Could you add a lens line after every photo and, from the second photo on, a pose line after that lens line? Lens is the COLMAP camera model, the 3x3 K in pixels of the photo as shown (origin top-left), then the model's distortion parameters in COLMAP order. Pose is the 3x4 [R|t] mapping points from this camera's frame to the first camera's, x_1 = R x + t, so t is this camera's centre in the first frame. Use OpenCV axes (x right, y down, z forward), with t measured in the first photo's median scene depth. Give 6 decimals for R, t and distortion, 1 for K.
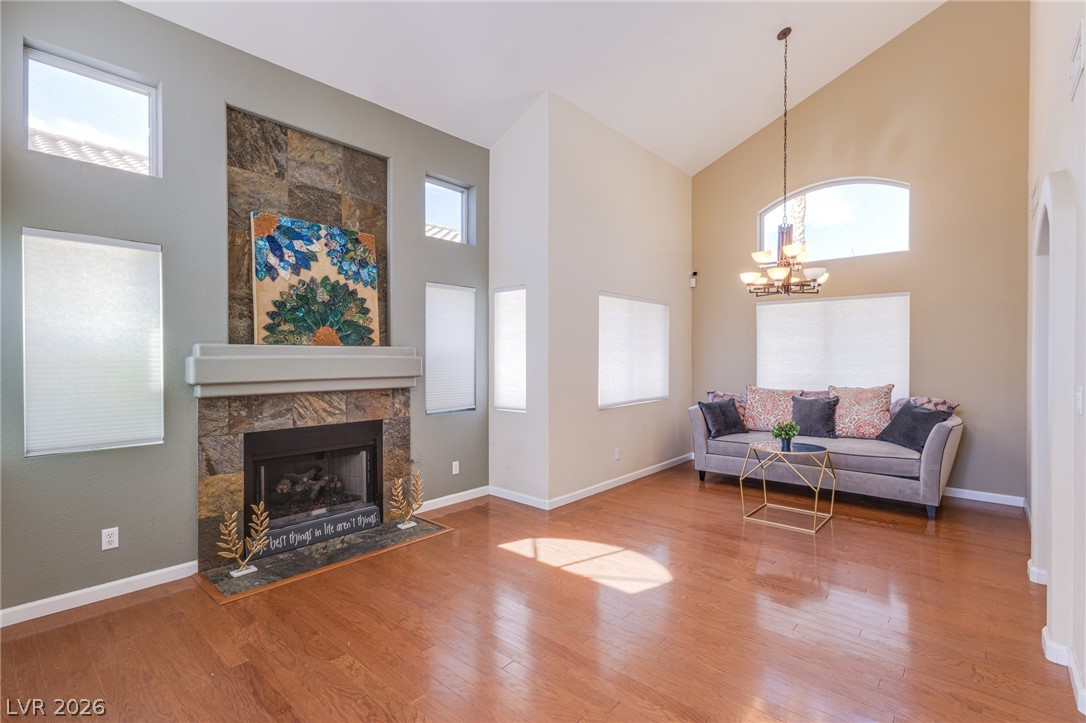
lens RADIAL K [[505.0, 0, 543.0], [0, 505.0, 361.5], [0, 0, 1]] dist [0.002746, 0.000872]
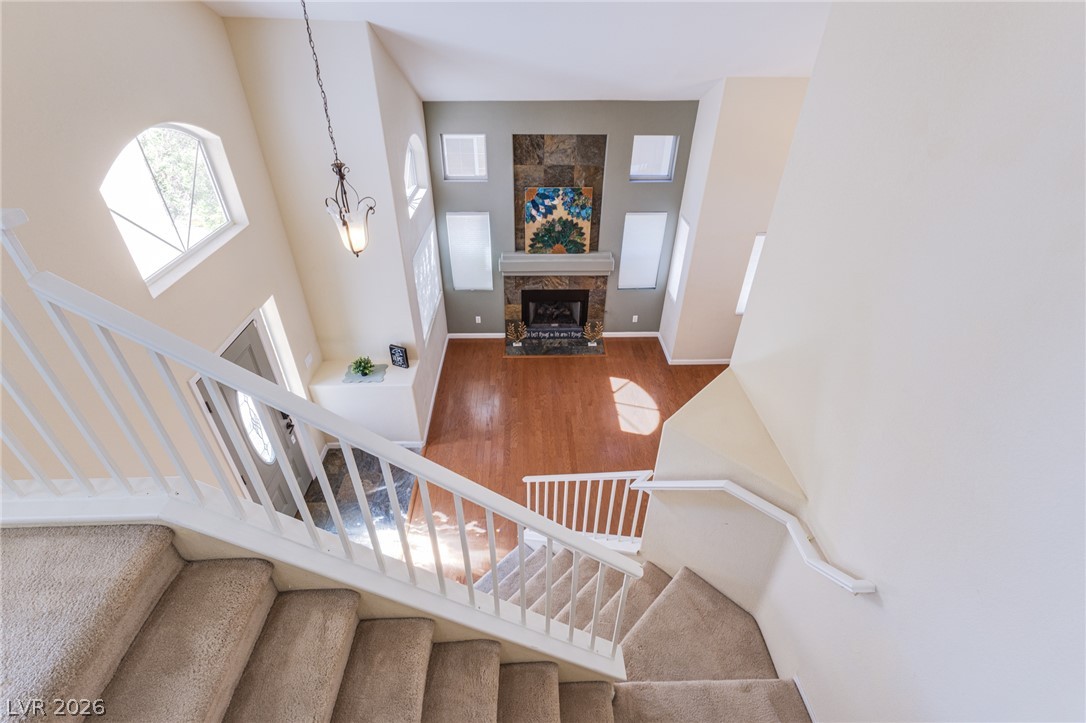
lens RADIAL K [[491.5, 0, 543.0], [0, 491.5, 361.5], [0, 0, 1]] dist [-0.000297, -0.000026]
pose [[0.688483, 0.424967, -0.587703, 0.811561], [-0.019094, 0.820682, 0.571066, -0.764968], [0.725001, -0.381948, 0.573140, -0.281054]]
